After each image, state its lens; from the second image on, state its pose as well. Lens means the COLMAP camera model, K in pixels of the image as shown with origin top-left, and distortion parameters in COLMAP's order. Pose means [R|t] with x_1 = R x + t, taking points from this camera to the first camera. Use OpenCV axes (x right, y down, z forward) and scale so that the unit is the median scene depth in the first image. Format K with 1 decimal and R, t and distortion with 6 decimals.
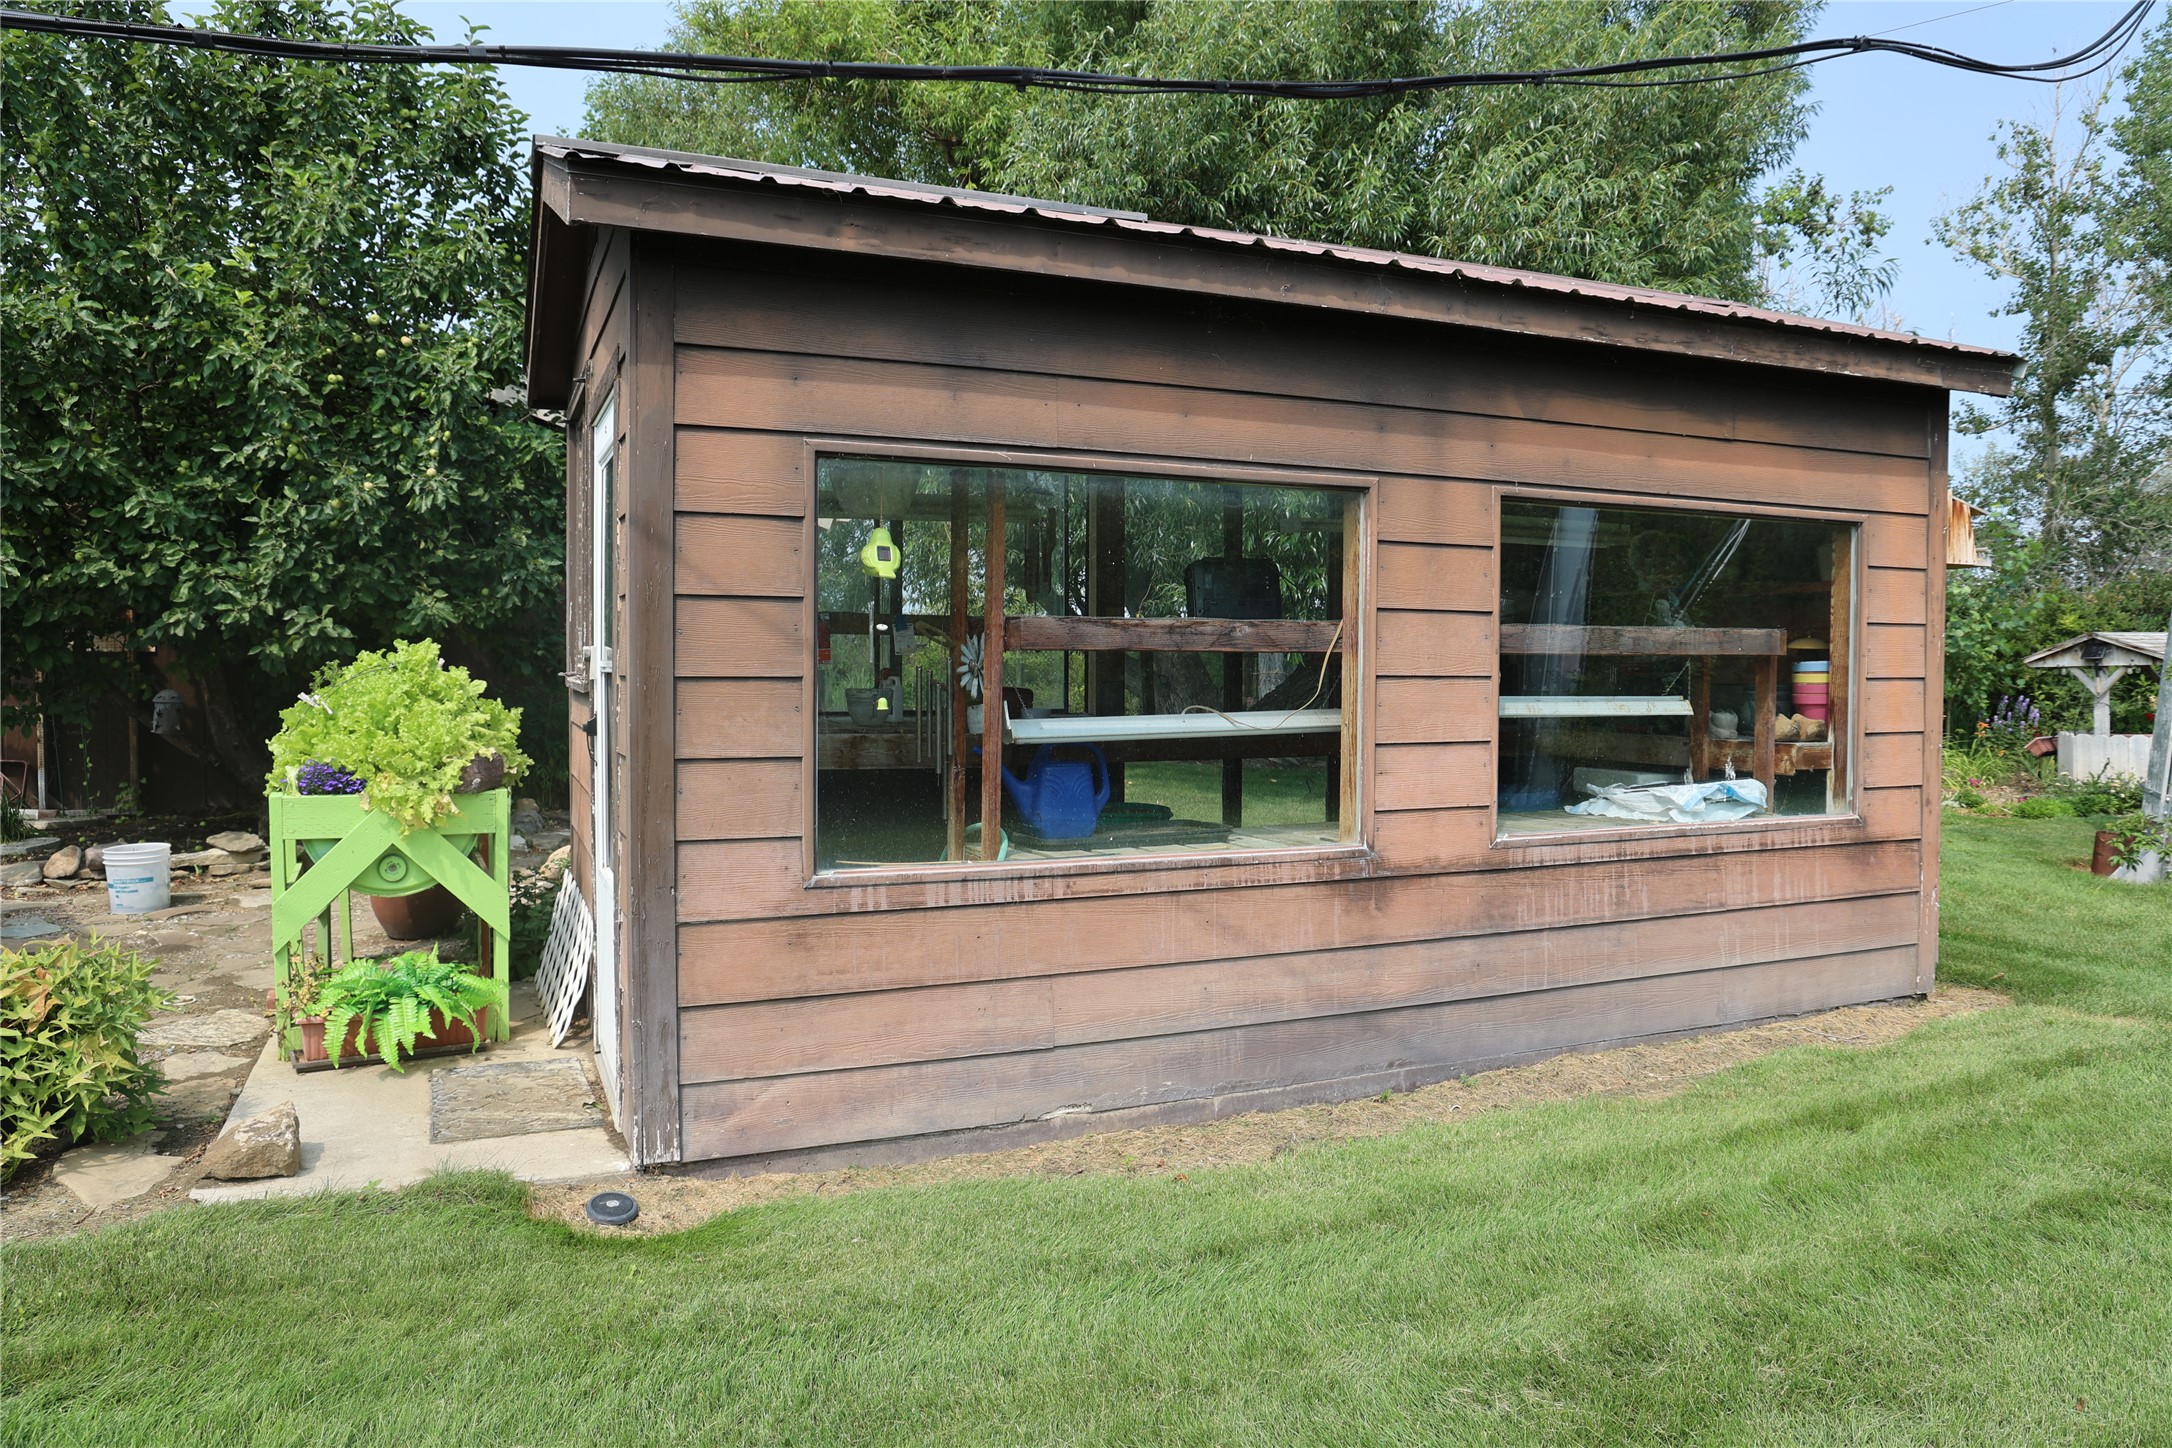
lens RADIAL K [[1645.2, 0, 1086.0], [0, 1645.2, 724.0], [0, 0, 1]] dist [-0.053646, 0.075082]
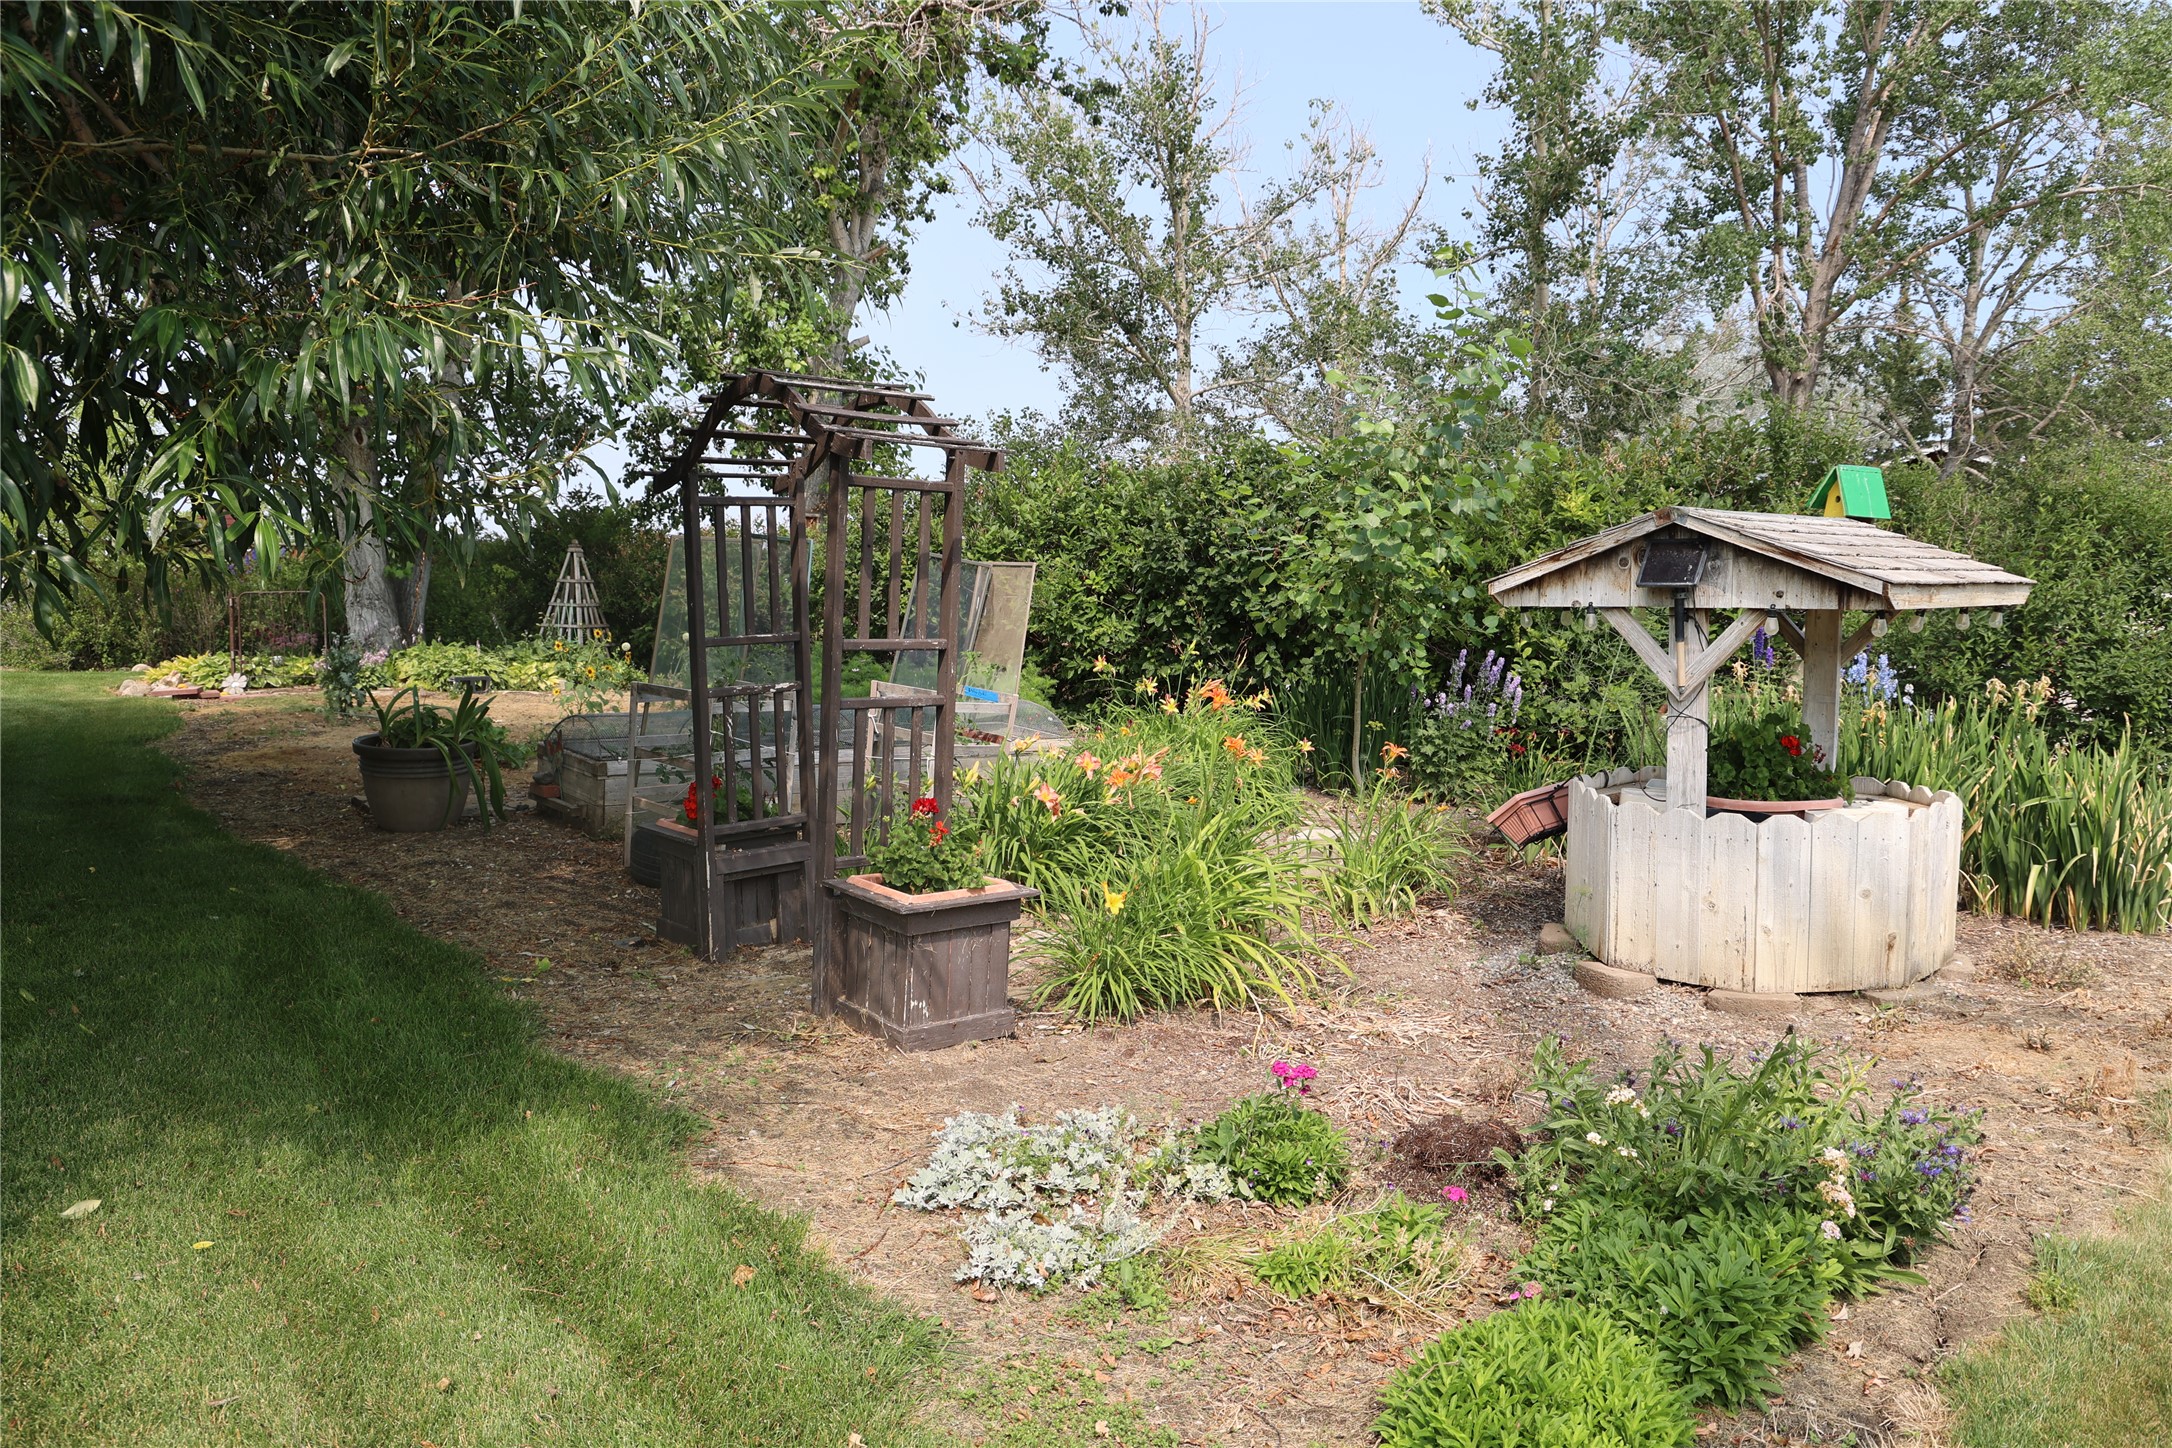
lens RADIAL K [[1645.2, 0, 1086.0], [0, 1645.2, 724.0], [0, 0, 1]] dist [-0.053646, 0.075082]
pose [[0.963121, -0.014876, 0.268658, 0.323923], [-0.000950, 0.998276, 0.058685, -0.024699], [-0.269068, -0.056776, 0.961446, 0.557003]]
